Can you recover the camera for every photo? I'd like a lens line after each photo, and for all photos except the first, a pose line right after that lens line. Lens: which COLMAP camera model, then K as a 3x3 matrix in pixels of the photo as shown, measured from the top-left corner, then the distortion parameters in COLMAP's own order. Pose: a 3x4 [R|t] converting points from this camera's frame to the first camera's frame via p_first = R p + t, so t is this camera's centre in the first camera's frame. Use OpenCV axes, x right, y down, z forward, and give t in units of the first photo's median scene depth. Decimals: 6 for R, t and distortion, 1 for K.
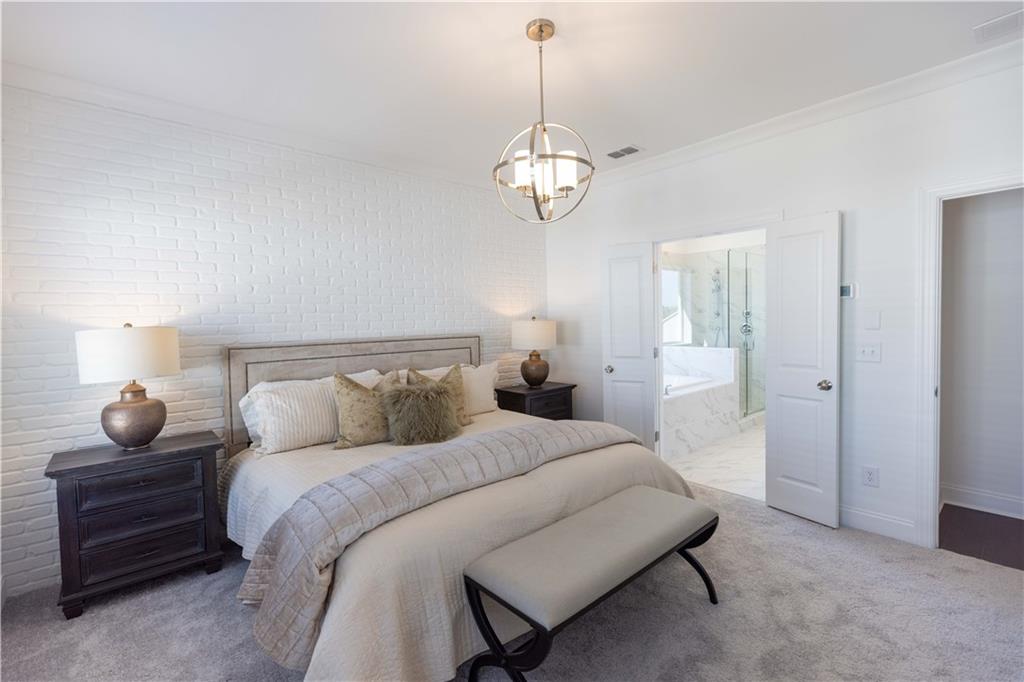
lens RADIAL K [[452.5, 0, 510.1], [0, 452.5, 334.3], [0, 0, 1]] dist [0.010794, -0.000305]
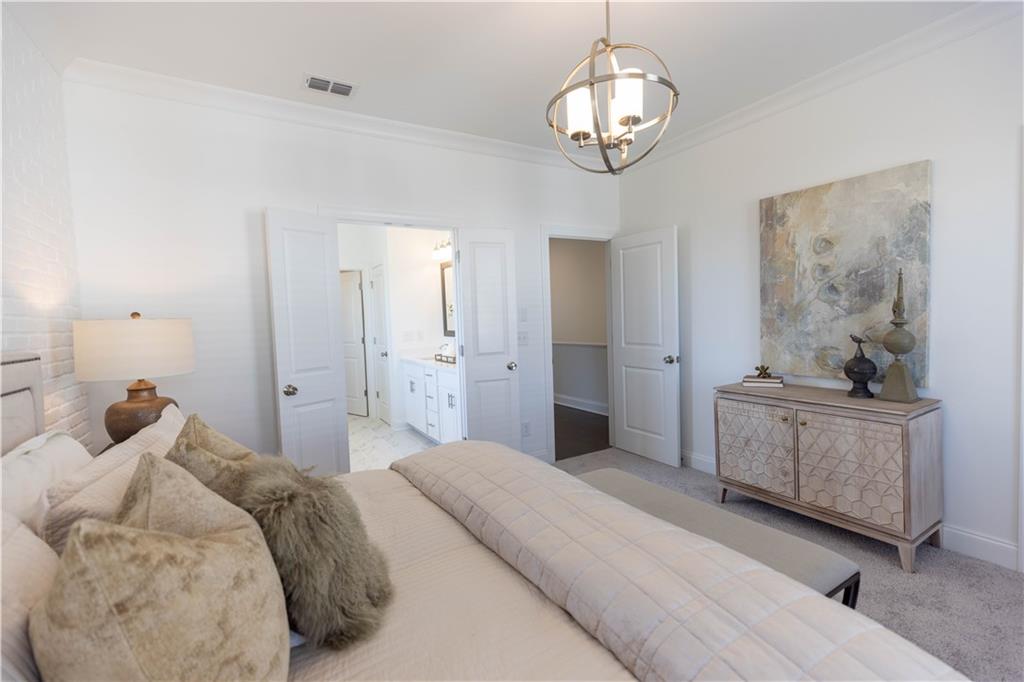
lens RADIAL K [[452.5, 0, 515.0], [0, 452.5, 336.8], [0, 0, 1]] dist [0.010794, -0.000305]
pose [[0.188816, -0.030298, 0.981545, -0.427014], [0.064751, 0.997733, 0.018341, 0.006717], [-0.979875, 0.060093, 0.190350, 0.596684]]
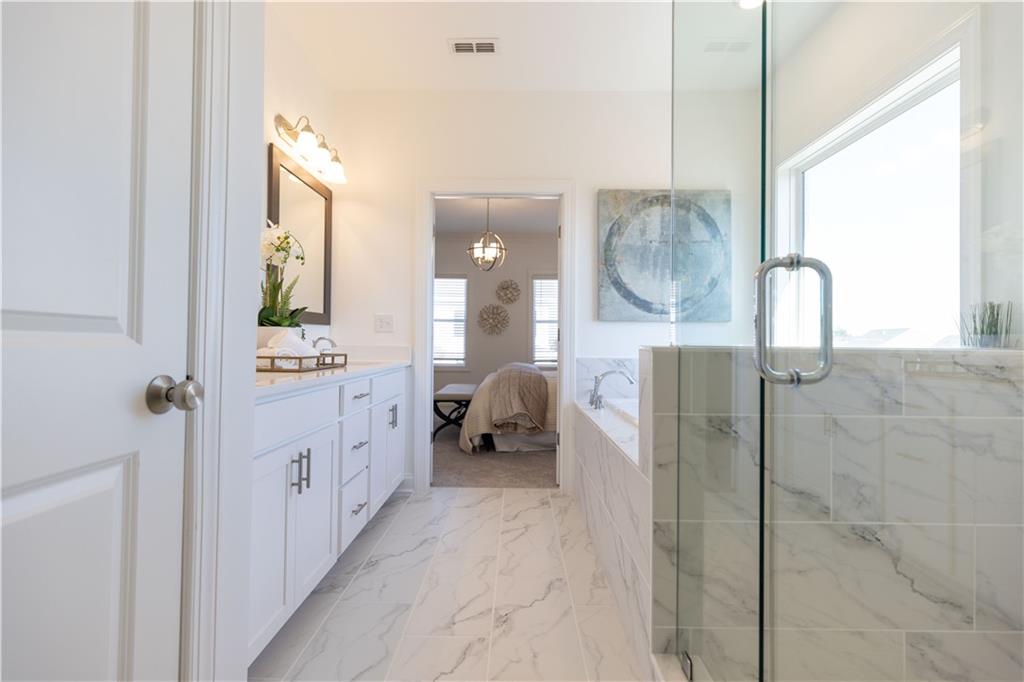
lens RADIAL K [[452.5, 0, 507.4], [0, 452.5, 341.6], [0, 0, 1]] dist [0.010794, -0.000305]
pose [[-0.670619, 0.011989, -0.741705, 1.080409], [-0.010671, 0.999610, 0.025805, 0.036186], [0.741725, 0.025220, -0.670230, 1.608961]]
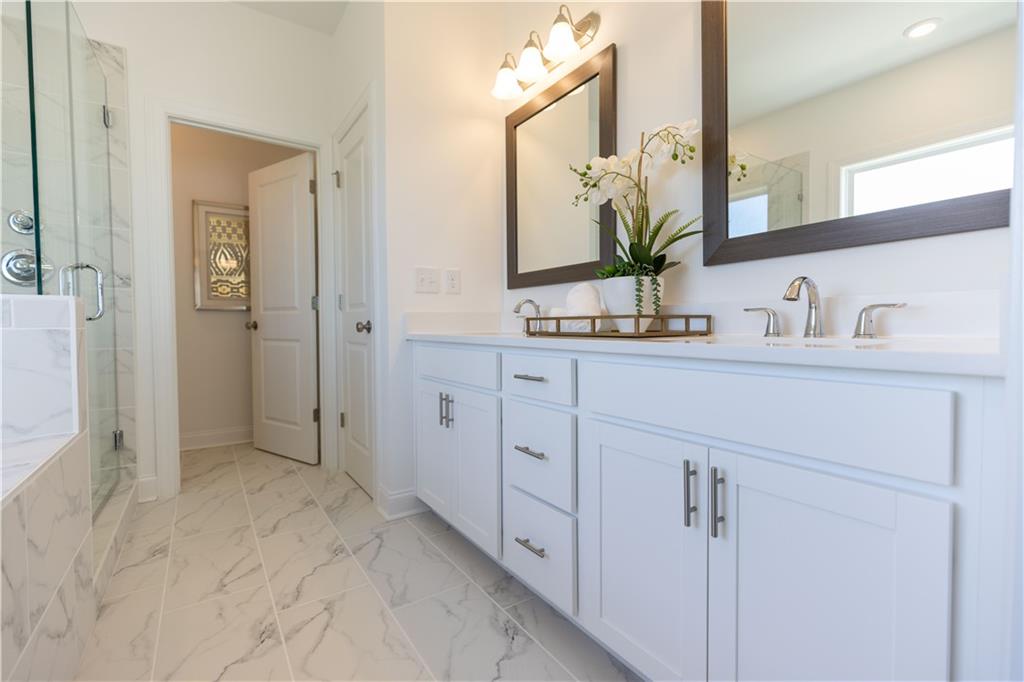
lens RADIAL K [[452.5, 0, 508.8], [0, 452.5, 341.3], [0, 0, 1]] dist [0.010794, -0.000305]
pose [[0.123251, -0.010525, 0.992320, 0.403039], [0.029855, 0.999530, 0.006893, 0.088978], [-0.991926, 0.028776, 0.123507, 1.055059]]
